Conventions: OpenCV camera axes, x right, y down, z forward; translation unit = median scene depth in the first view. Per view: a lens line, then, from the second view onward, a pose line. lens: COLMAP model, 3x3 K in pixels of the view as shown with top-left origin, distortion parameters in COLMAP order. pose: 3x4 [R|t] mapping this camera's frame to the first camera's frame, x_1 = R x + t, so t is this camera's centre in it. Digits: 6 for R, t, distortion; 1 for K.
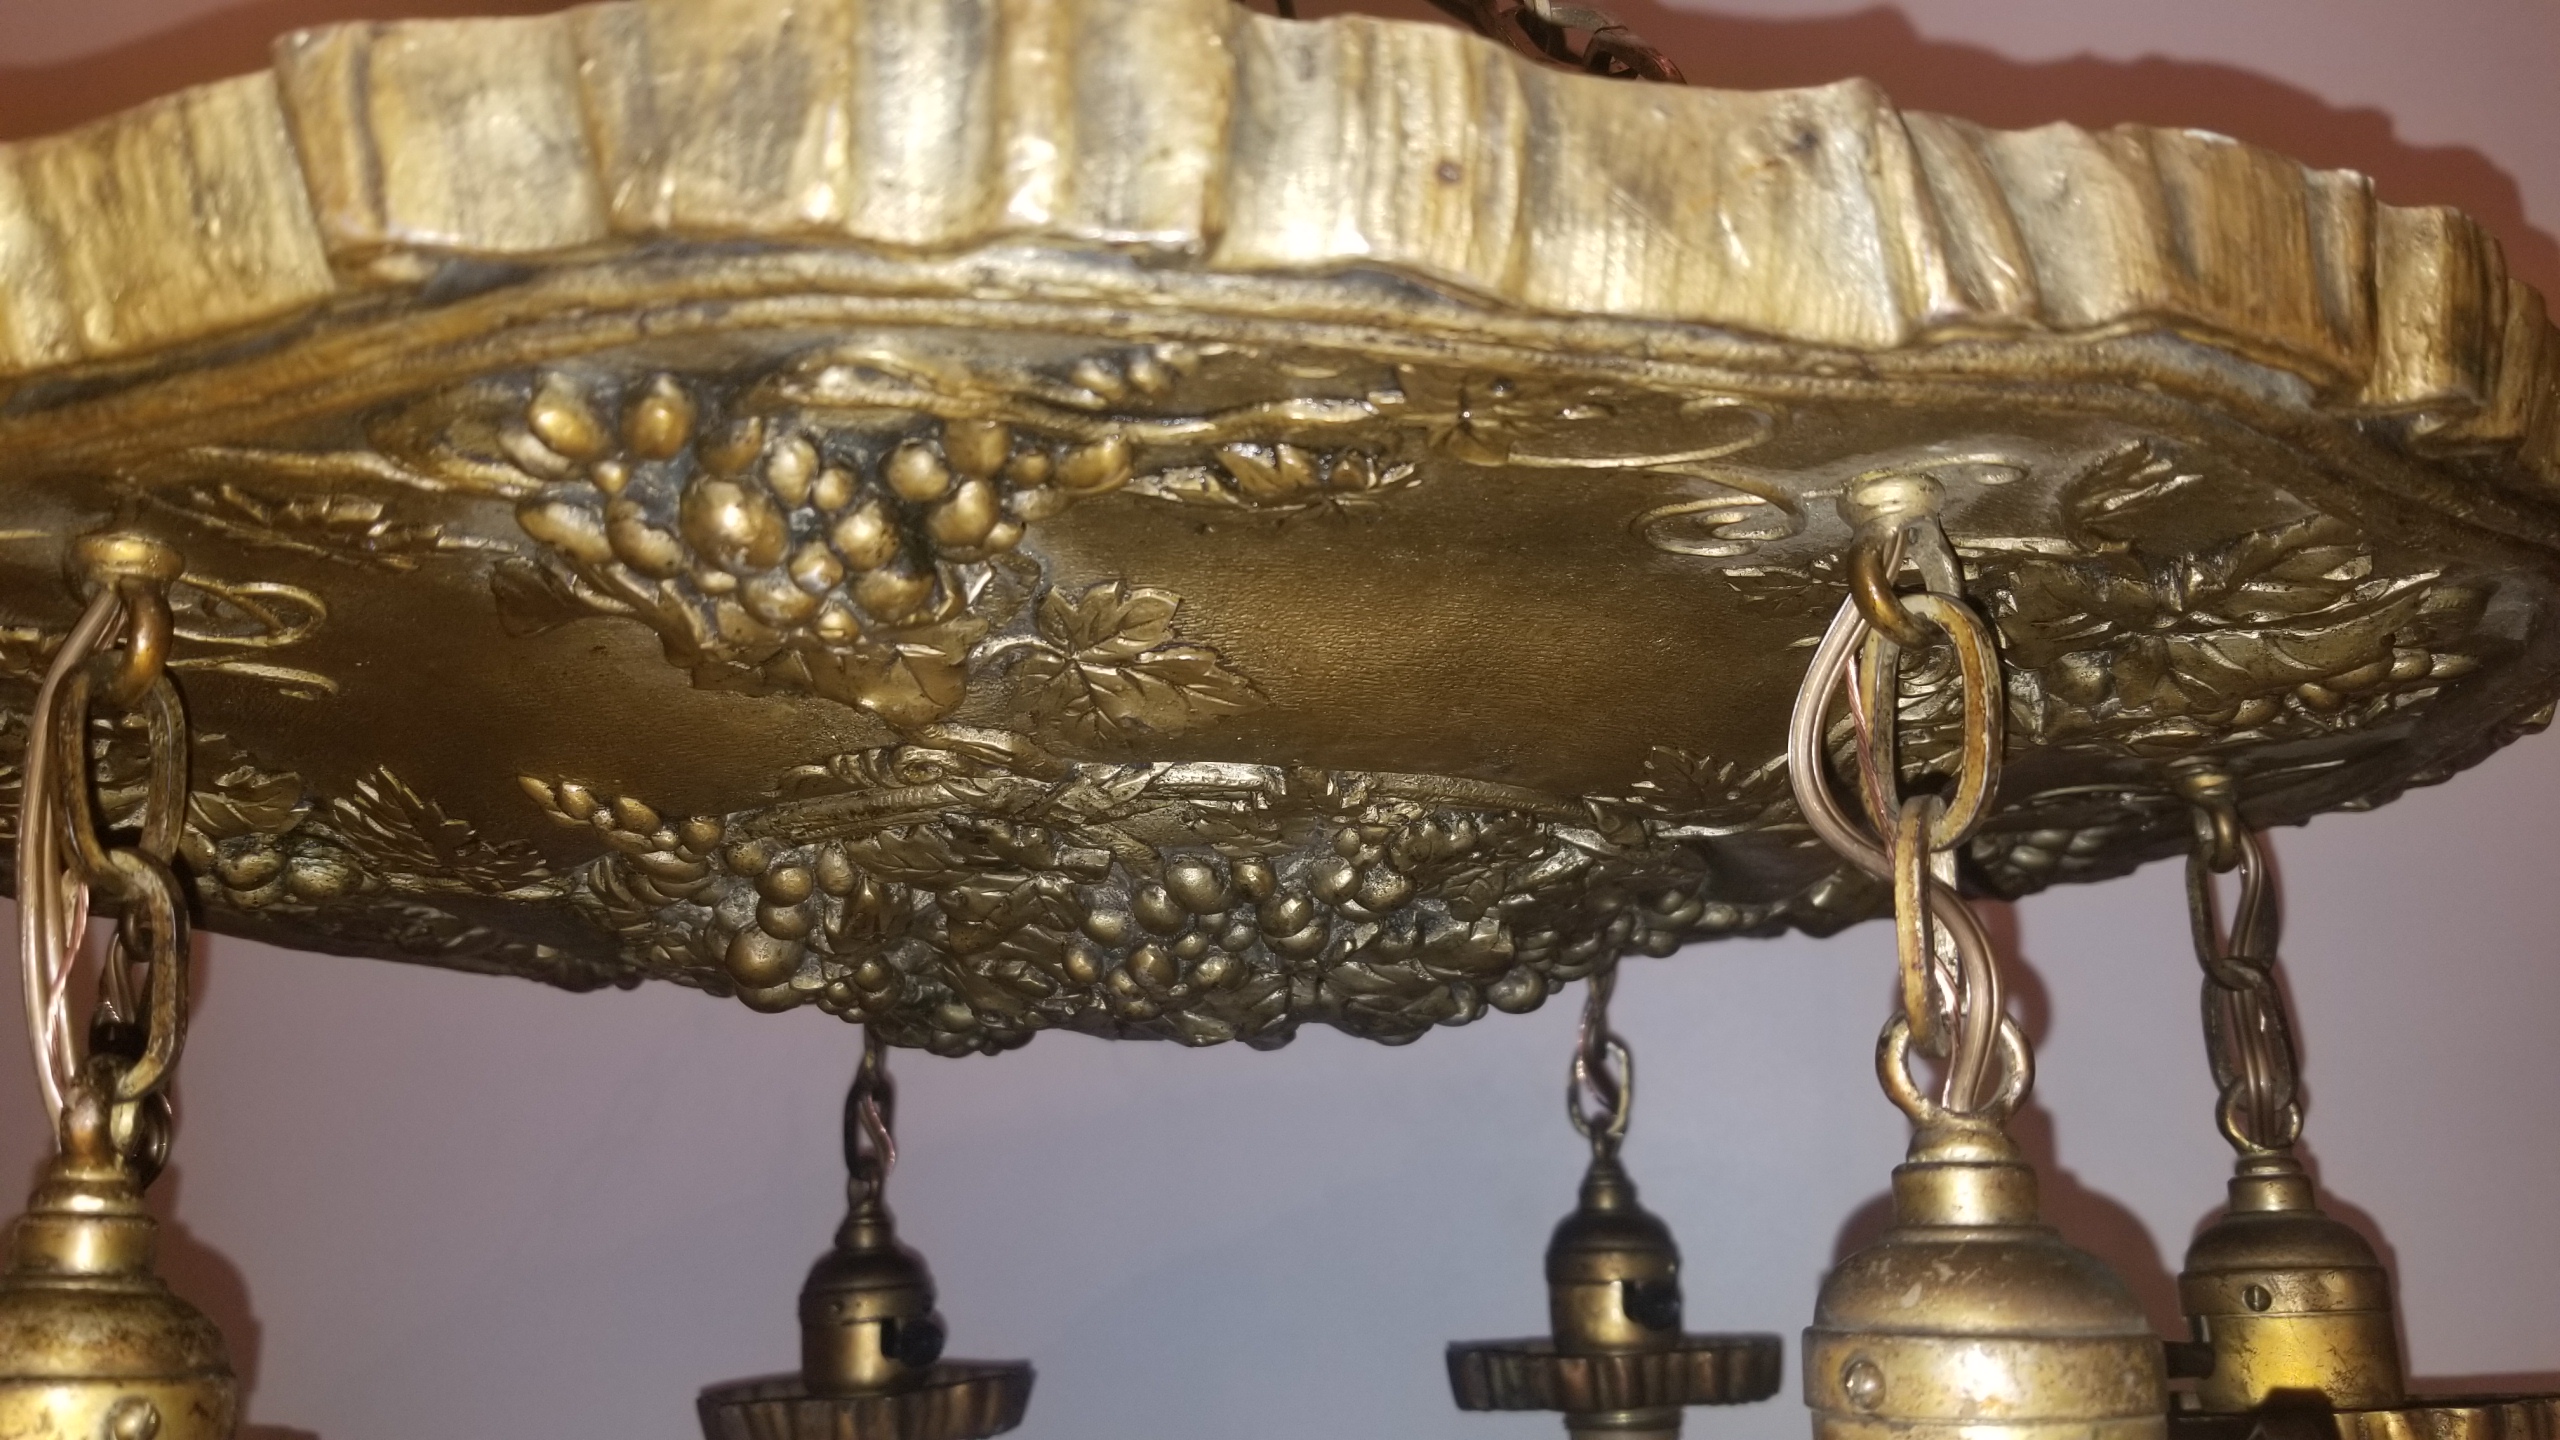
lens RADIAL K [[2037.9, 0, 1280.0], [0, 2037.9, 664.3], [0, 0, 1]] dist [0.098406, -0.244158]
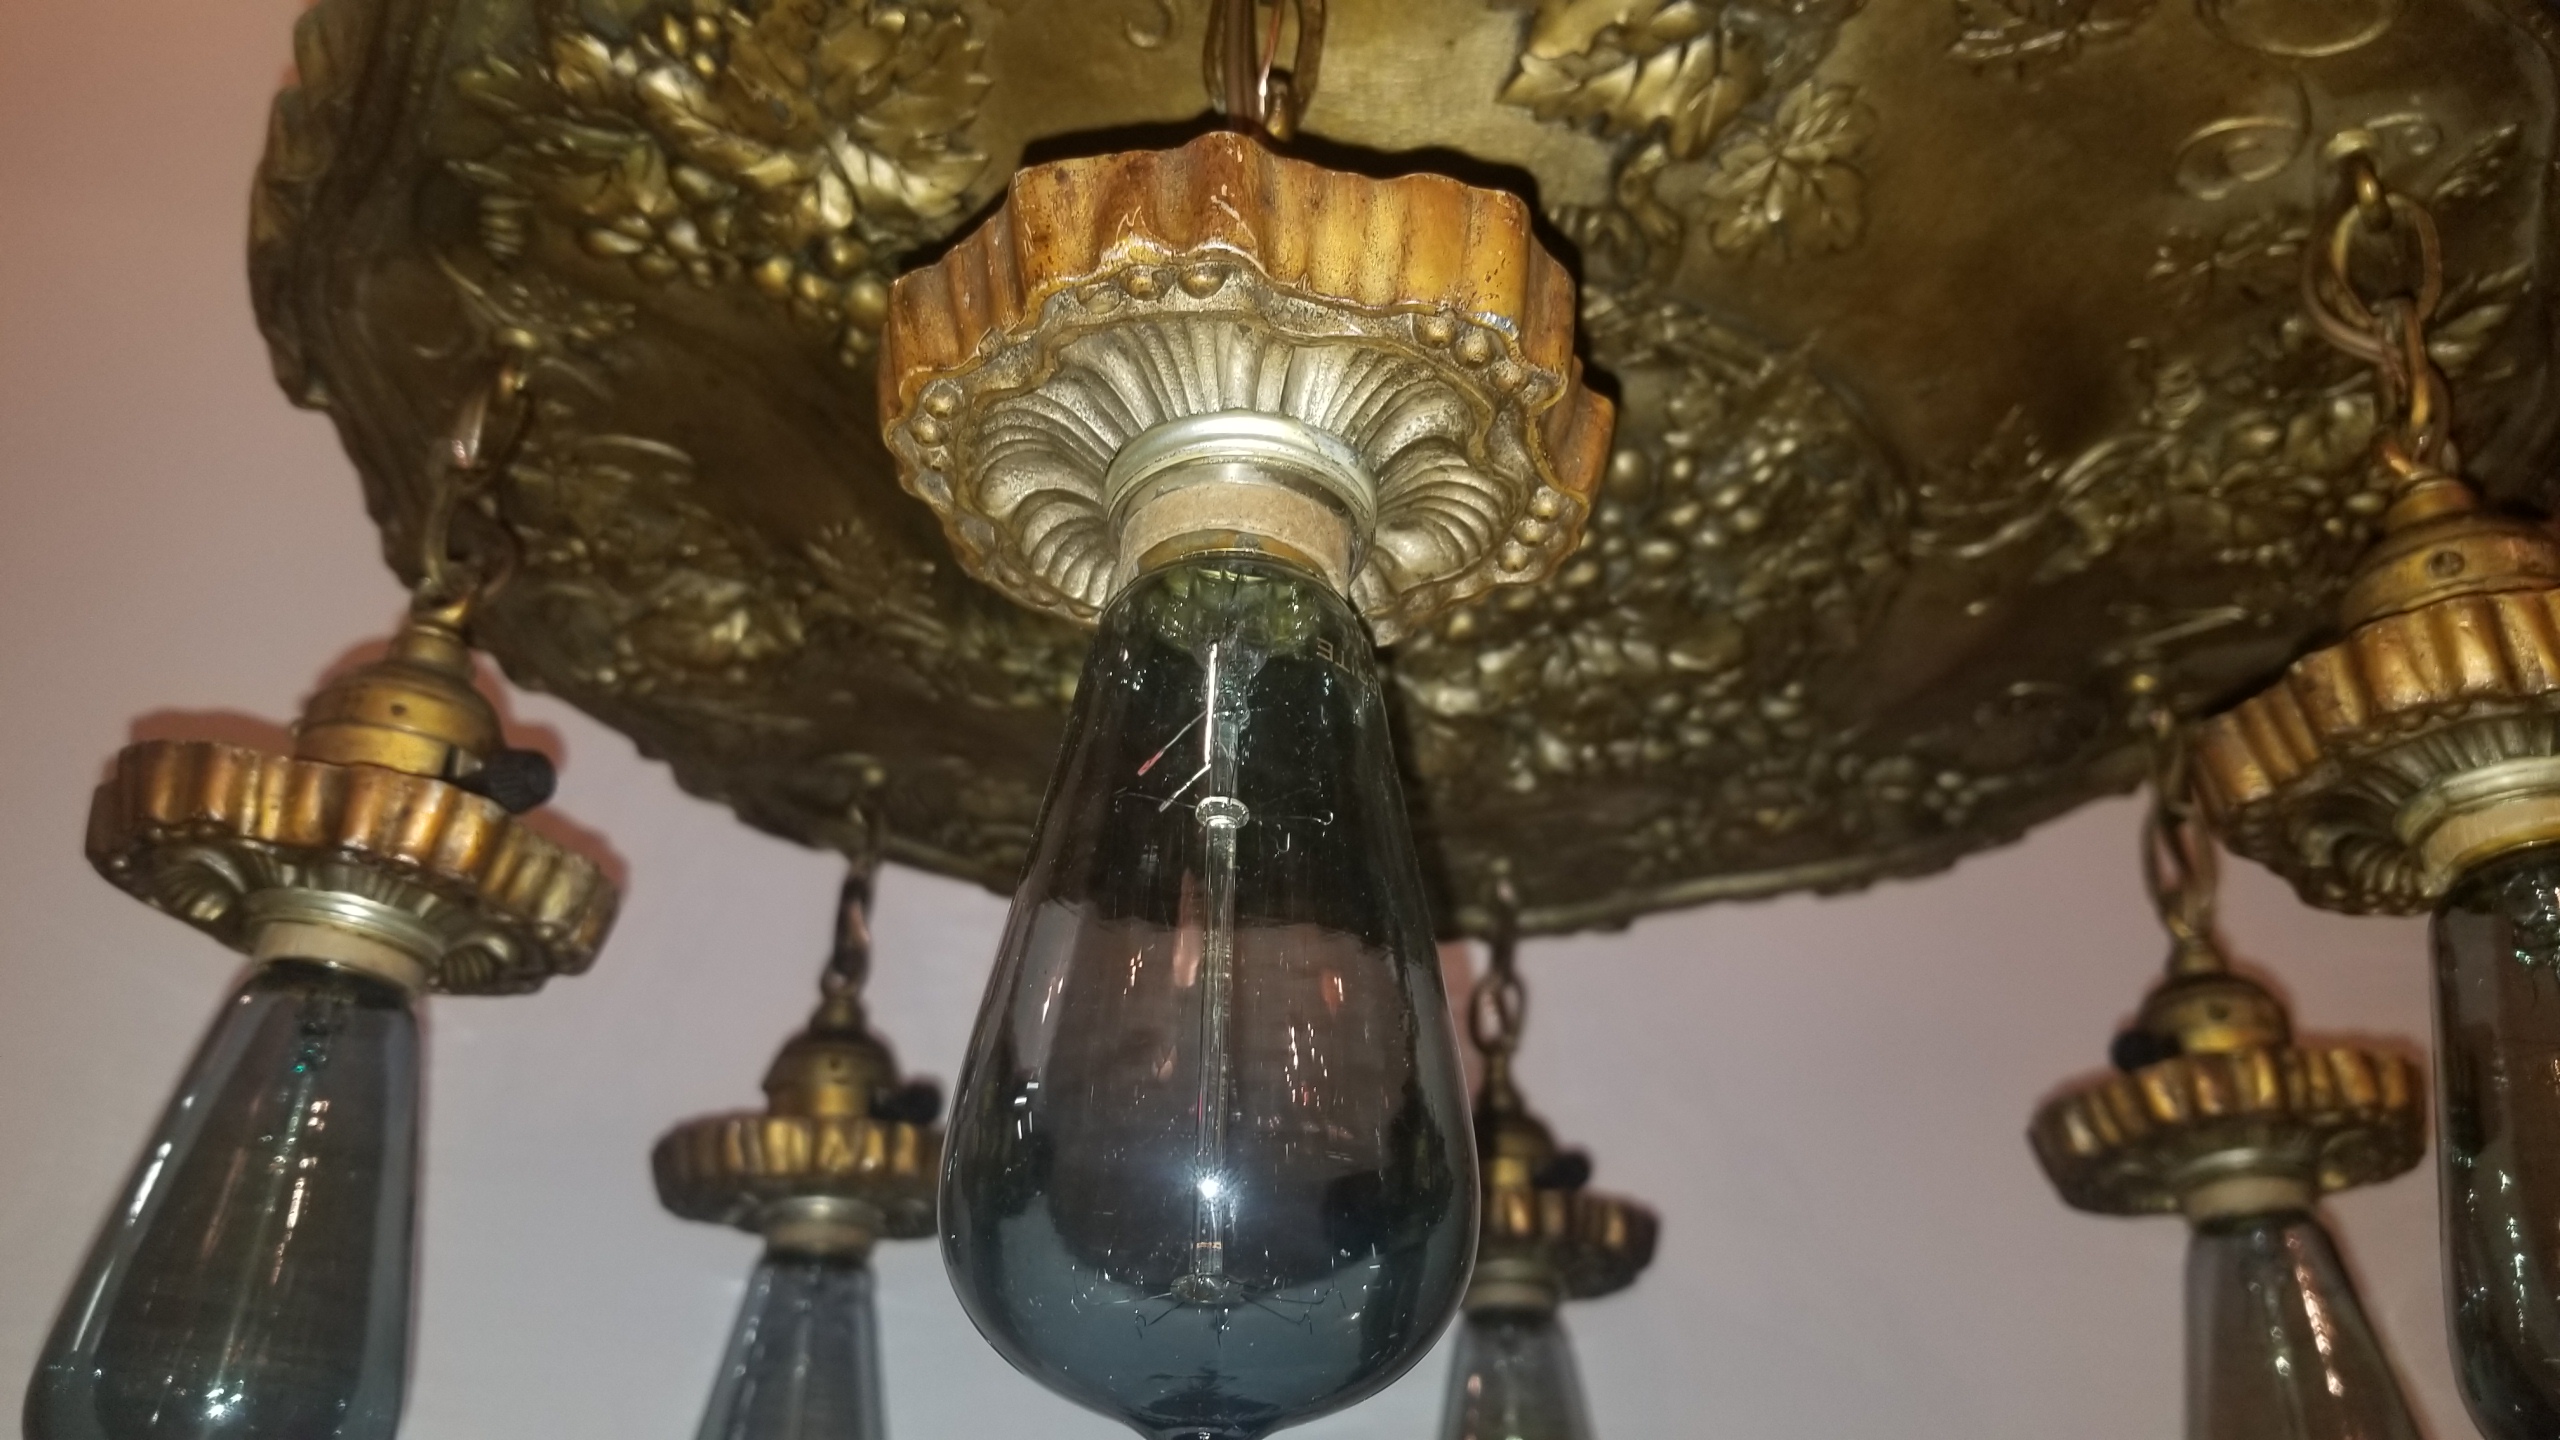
lens RADIAL K [[2037.9, 0, 1280.0], [0, 2037.9, 664.3], [0, 0, 1]] dist [0.098406, -0.244158]
pose [[0.918511, 0.236793, 0.316648, -0.980879], [-0.149619, 0.949442, -0.275997, 0.964217], [-0.365993, 0.206130, 0.907502, -0.064238]]
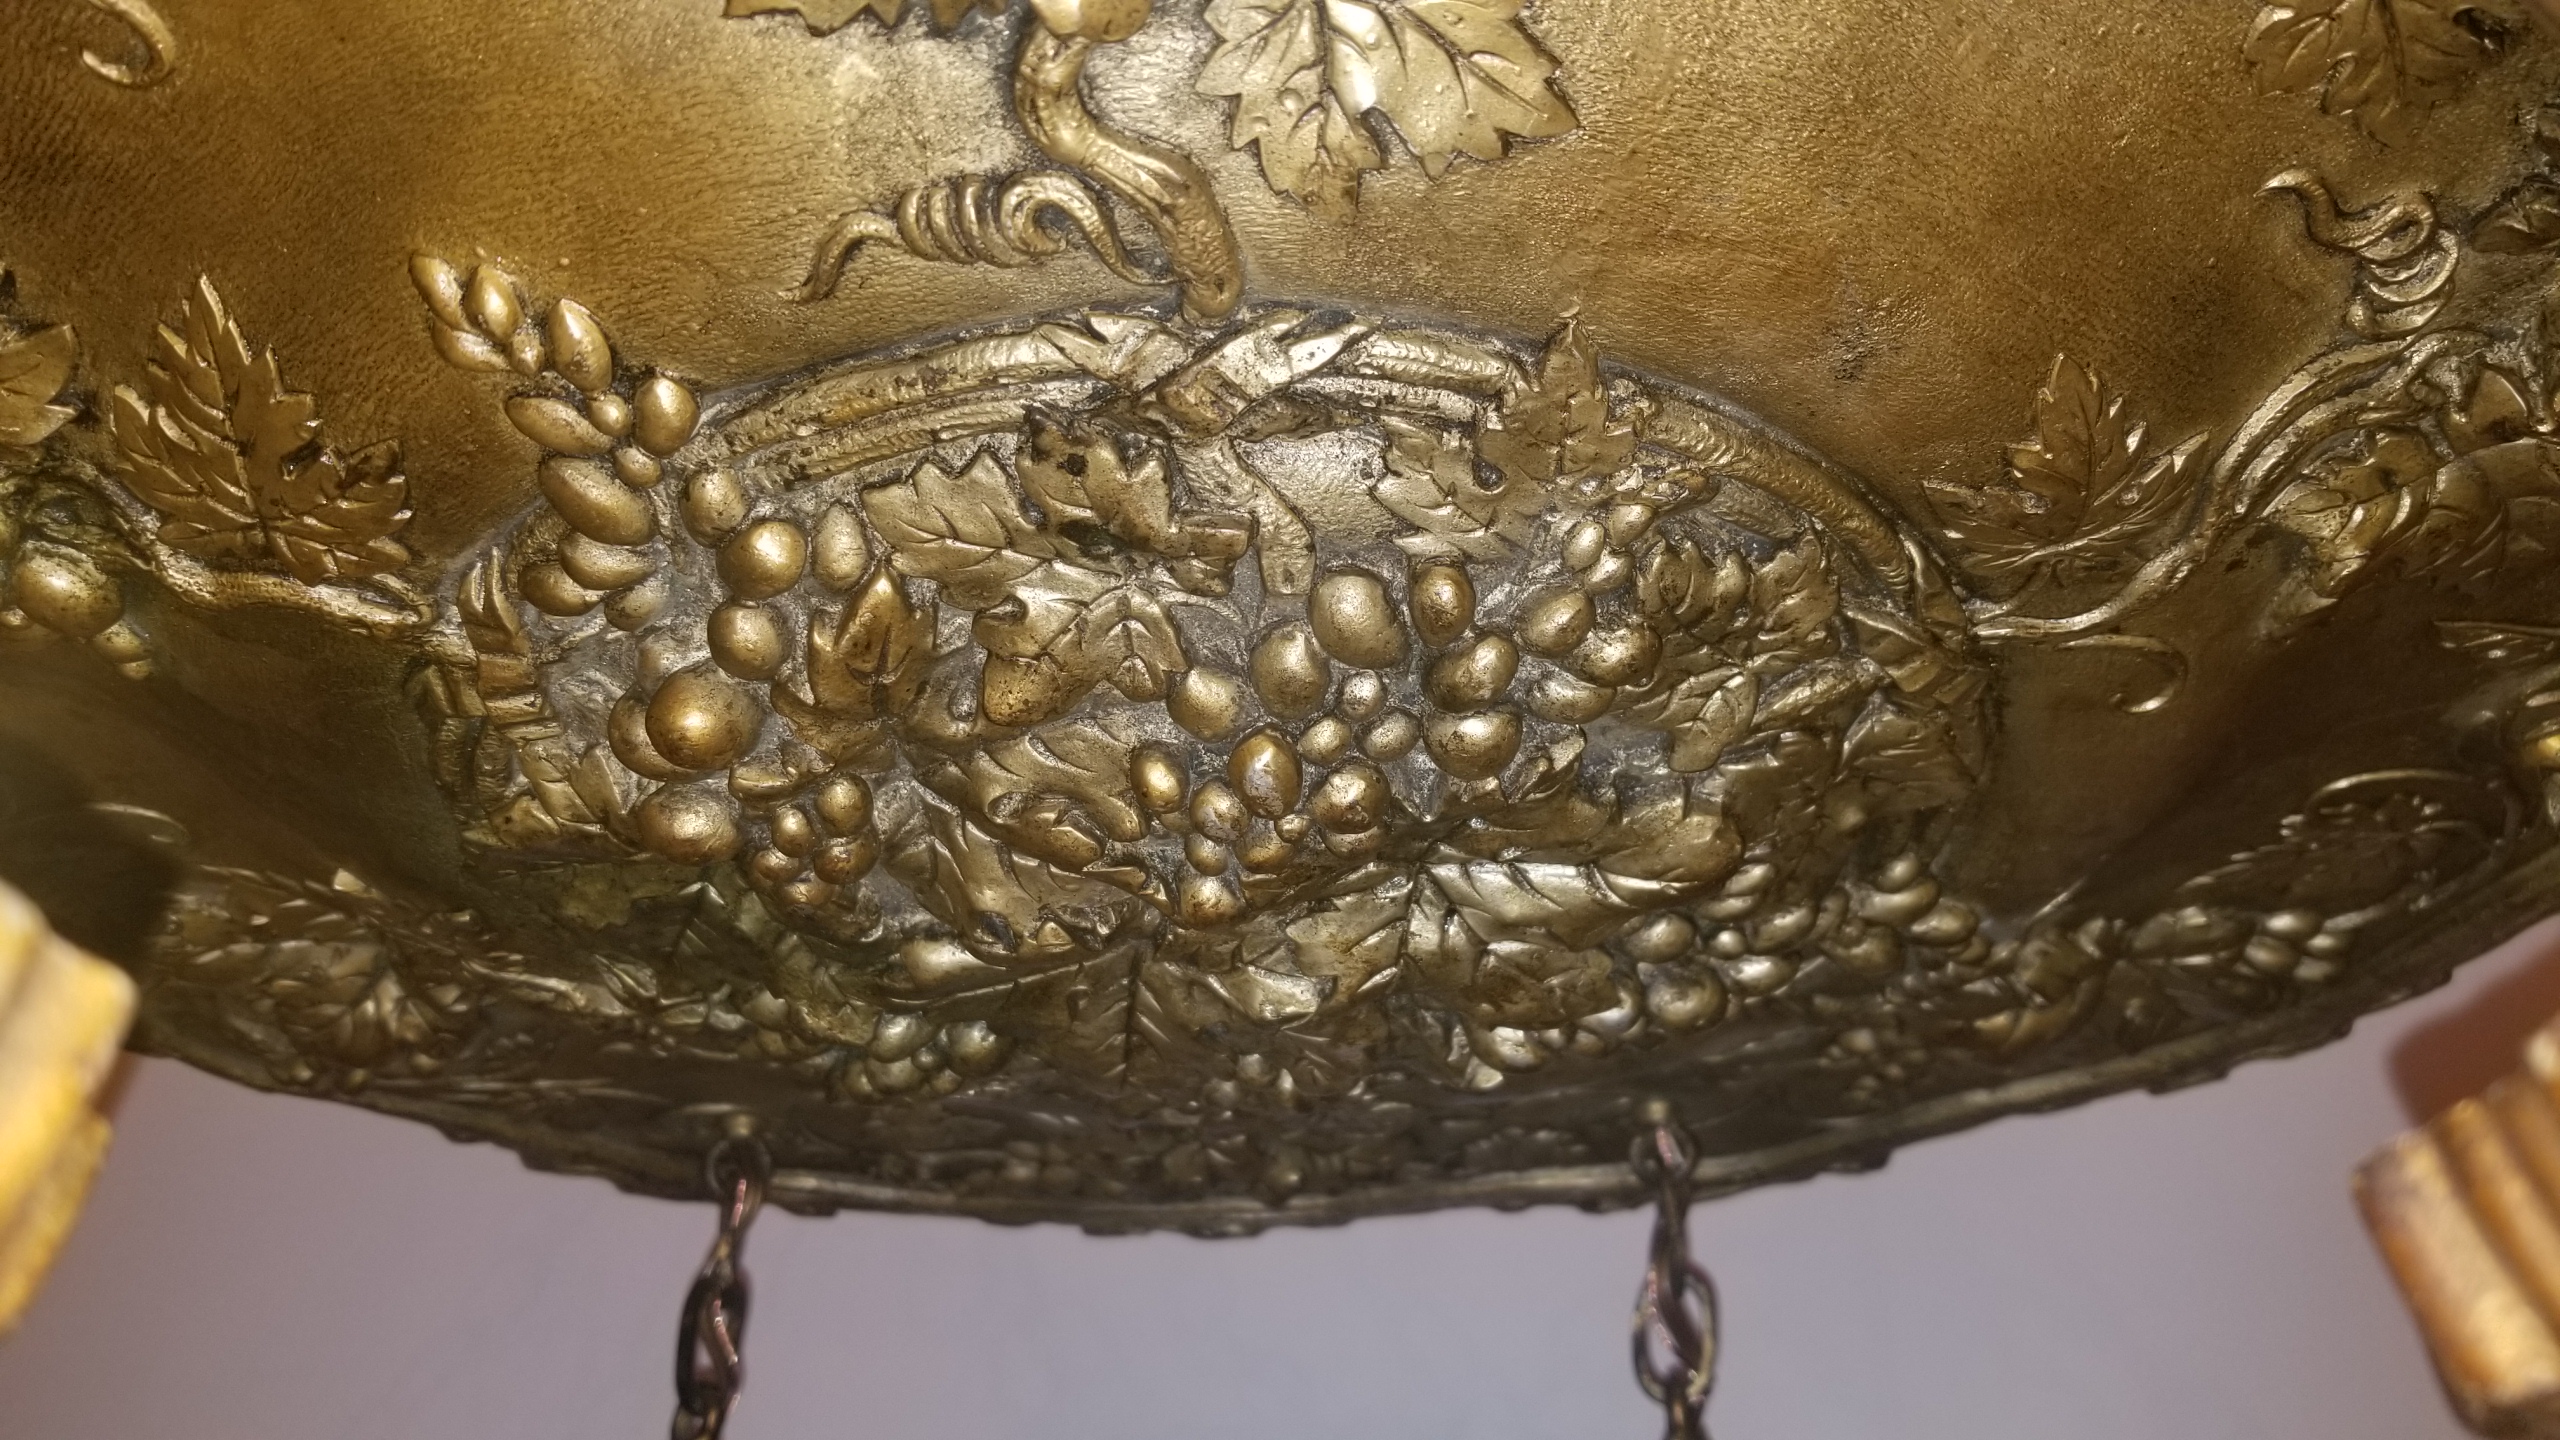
lens RADIAL K [[2037.9, 0, 1280.0], [0, 2037.9, 664.3], [0, 0, 1]] dist [0.098406, -0.244158]
pose [[0.994331, 0.077644, 0.072647, -0.187416], [-0.054087, 0.957555, -0.283131, 0.522595], [-0.091547, 0.277597, 0.956326, 0.539497]]
